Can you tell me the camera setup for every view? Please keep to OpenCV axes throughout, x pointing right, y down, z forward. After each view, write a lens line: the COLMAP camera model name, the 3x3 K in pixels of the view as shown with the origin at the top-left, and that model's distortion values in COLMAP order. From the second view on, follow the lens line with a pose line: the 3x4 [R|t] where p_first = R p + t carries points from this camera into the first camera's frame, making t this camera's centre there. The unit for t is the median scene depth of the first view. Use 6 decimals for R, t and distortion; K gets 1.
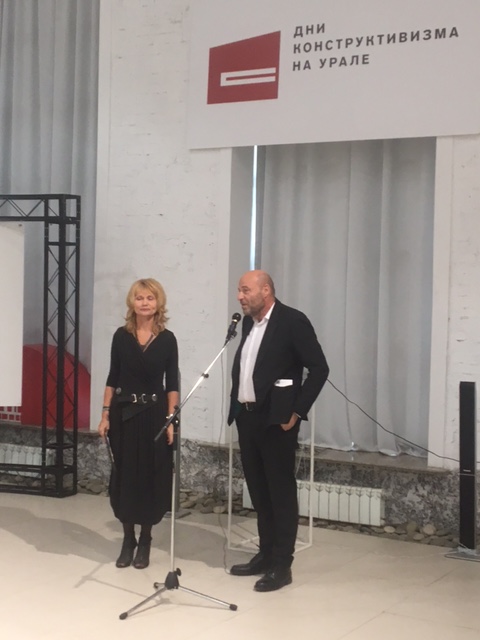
lens RADIAL K [[1069.9, 0, 237.8], [0, 1069.9, 315.5], [0, 0, 1]] dist [0.092911, 0.000000]
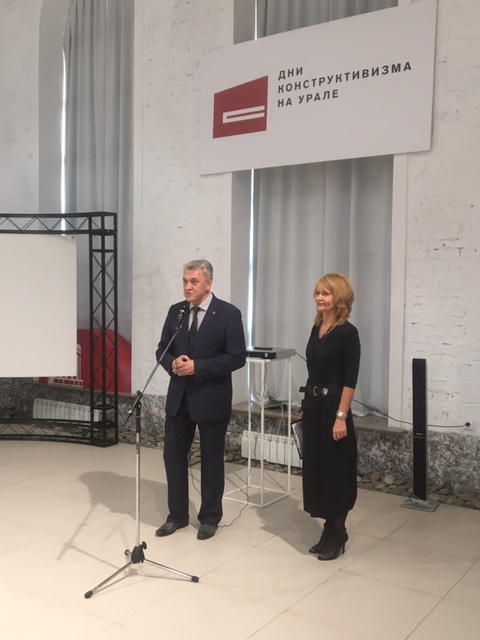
lens RADIAL K [[685.4, 0, 244.0], [0, 685.4, 321.1], [0, 0, 1]] dist [0.039804, 0.000000]
pose [[0.998829, -0.009744, -0.047388, 0.048051], [0.010804, 0.999696, 0.022158, 0.001379], [0.047157, -0.022644, 0.998631, 0.201692]]
